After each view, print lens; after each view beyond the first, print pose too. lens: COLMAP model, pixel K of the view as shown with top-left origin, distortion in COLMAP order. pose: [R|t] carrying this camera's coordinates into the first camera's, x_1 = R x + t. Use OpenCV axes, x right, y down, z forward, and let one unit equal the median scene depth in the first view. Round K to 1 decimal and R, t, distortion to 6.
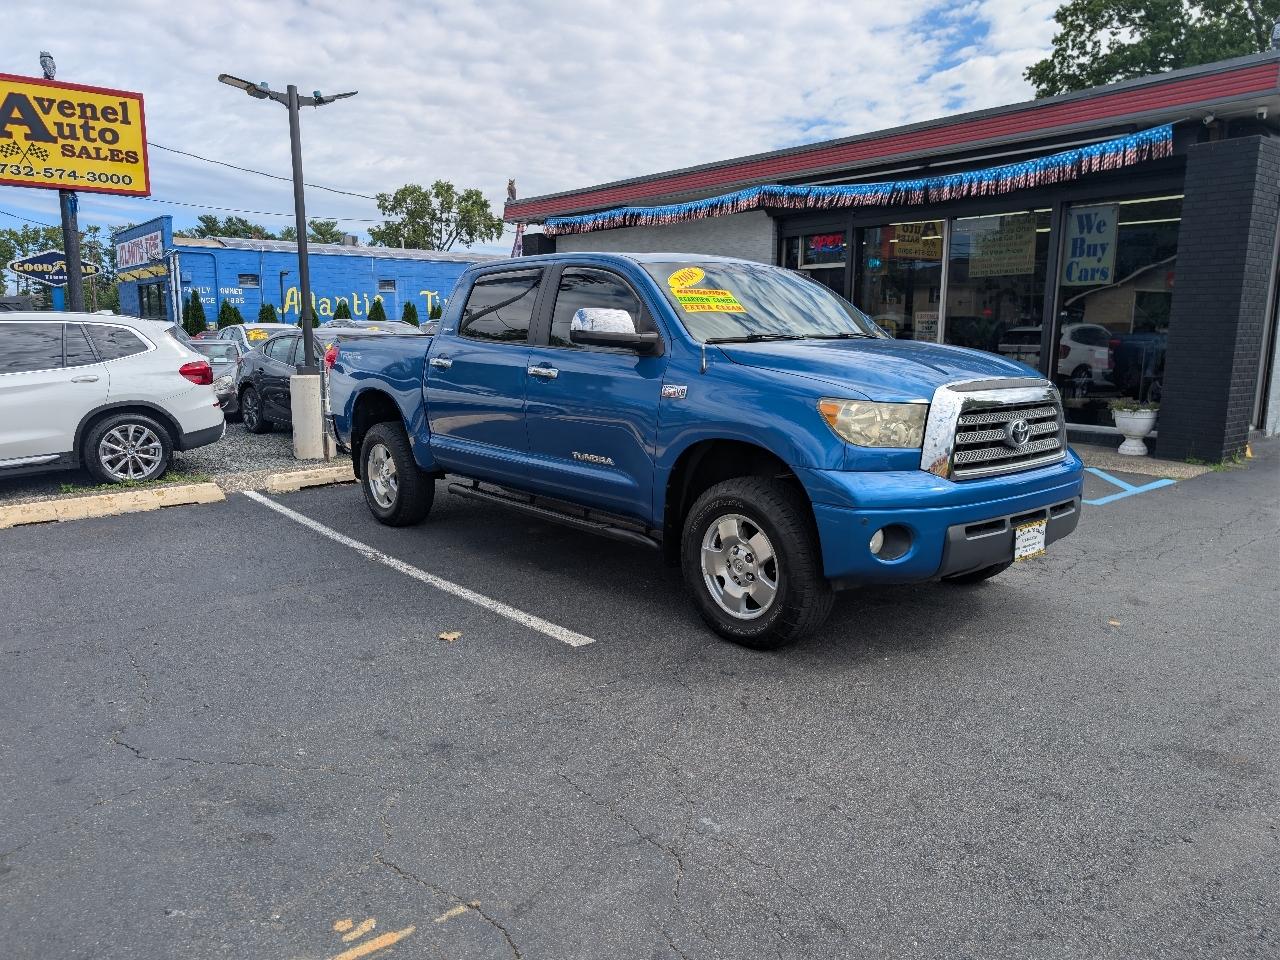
lens RADIAL K [[921.9, 0, 651.3], [0, 921.9, 478.5], [0, 0, 1]] dist [0.013079, -0.009316]
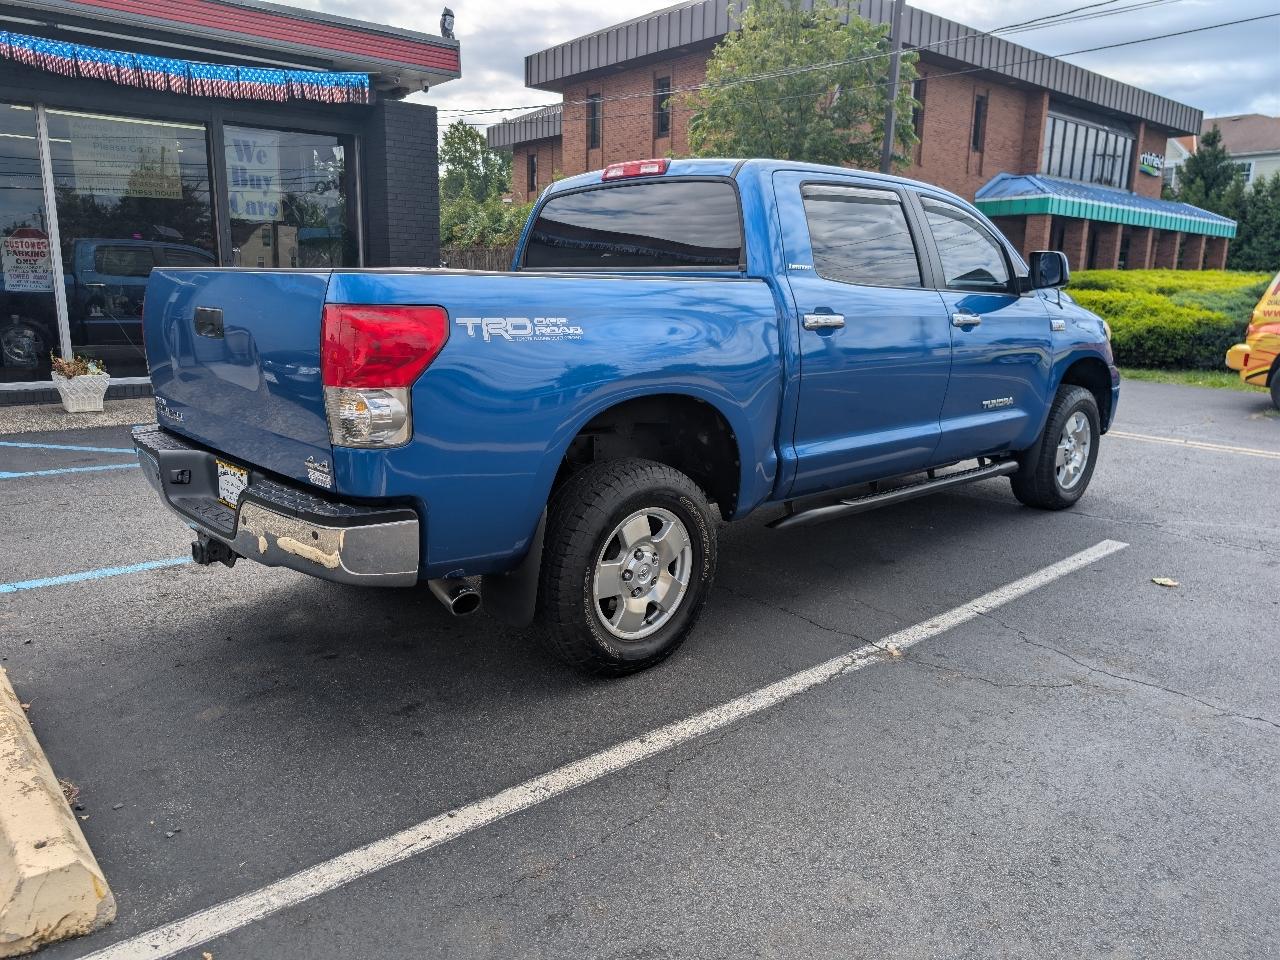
lens RADIAL K [[921.9, 0, 636.3], [0, 921.9, 475.0], [0, 0, 1]] dist [0.013079, -0.009316]
pose [[-0.029059, -0.207817, 0.977736, -0.531968], [0.146545, 0.966694, 0.209825, -0.108808], [-0.988777, 0.149379, 0.002364, 0.710663]]
